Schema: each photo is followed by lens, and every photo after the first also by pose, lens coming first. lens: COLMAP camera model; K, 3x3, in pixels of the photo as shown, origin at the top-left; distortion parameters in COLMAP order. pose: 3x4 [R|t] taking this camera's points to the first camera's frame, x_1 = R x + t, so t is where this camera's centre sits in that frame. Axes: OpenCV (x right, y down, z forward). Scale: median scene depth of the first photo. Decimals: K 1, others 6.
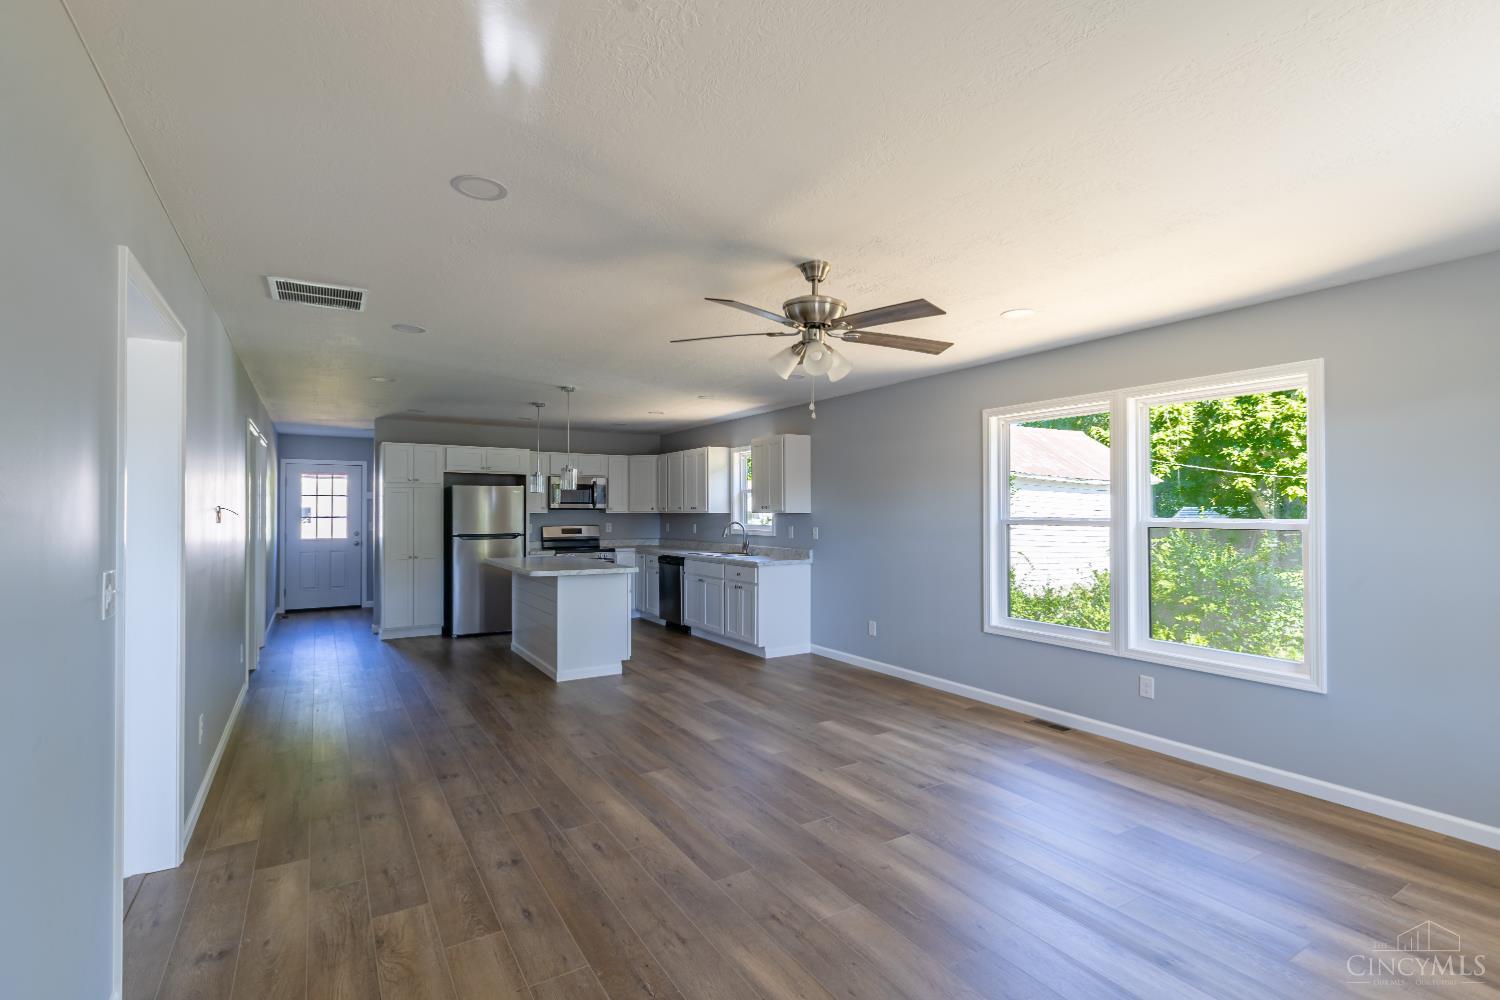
lens RADIAL K [[717.1, 0, 753.7], [0, 717.1, 500.0], [0, 0, 1]] dist [-0.000533, -0.000369]
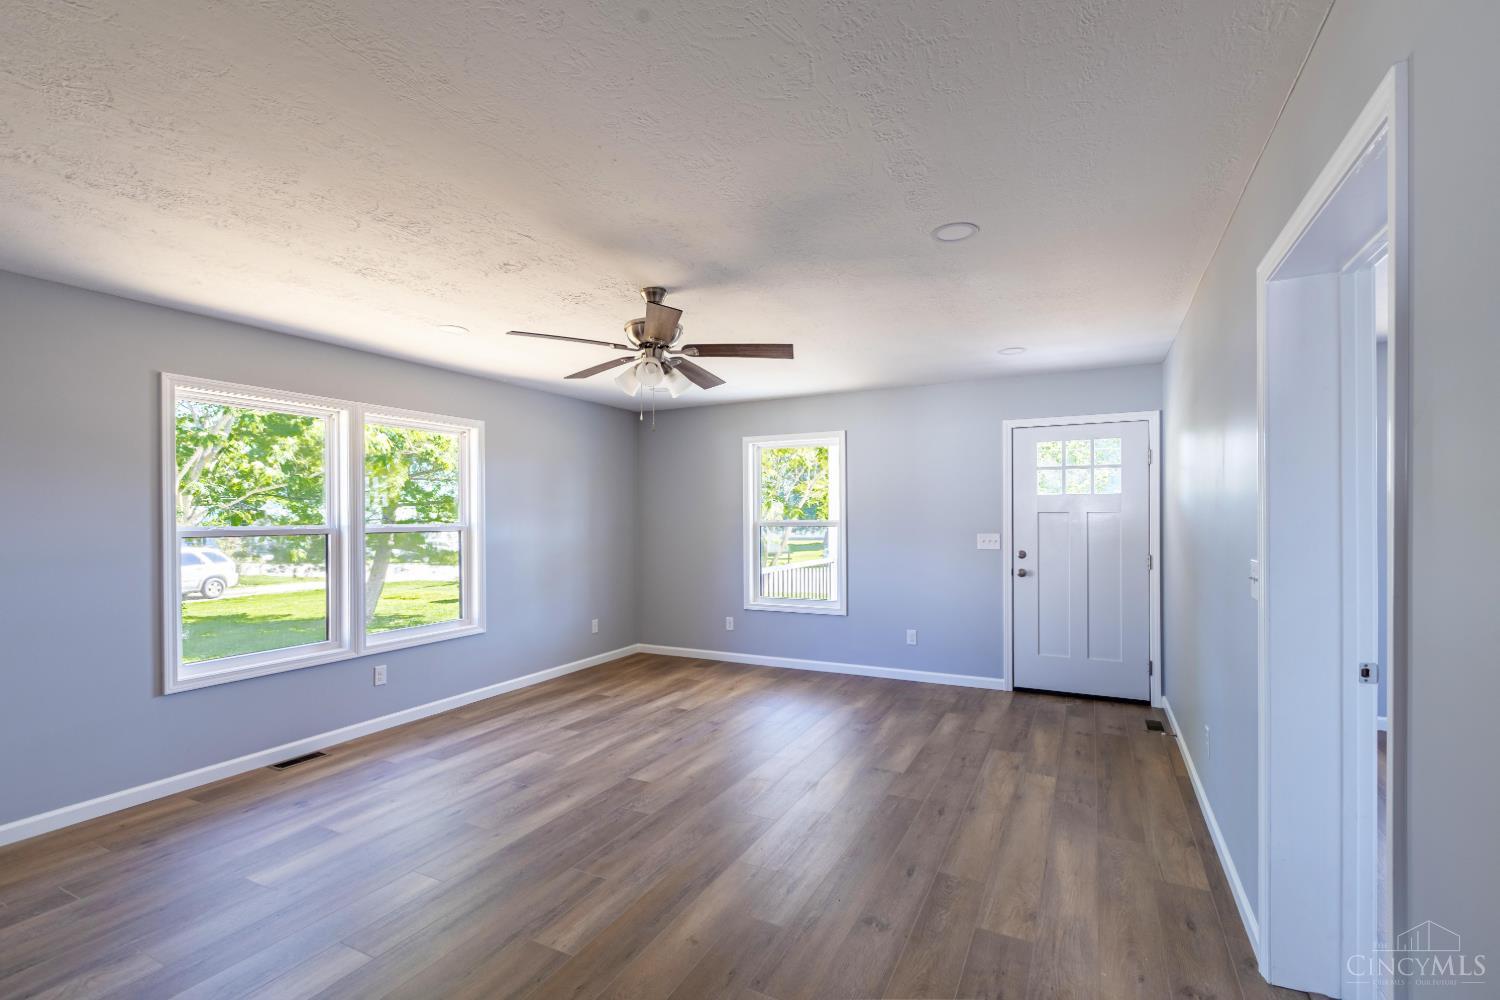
lens RADIAL K [[666.0, 0, 754.3], [0, 666.0, 513.2], [0, 0, 1]] dist [0.006603, 0.000291]
pose [[-0.528398, 0.007367, 0.848965, -0.765444], [-0.007146, 0.999888, -0.013125, 0.020506], [-0.848967, -0.013002, -0.528286, 1.252923]]
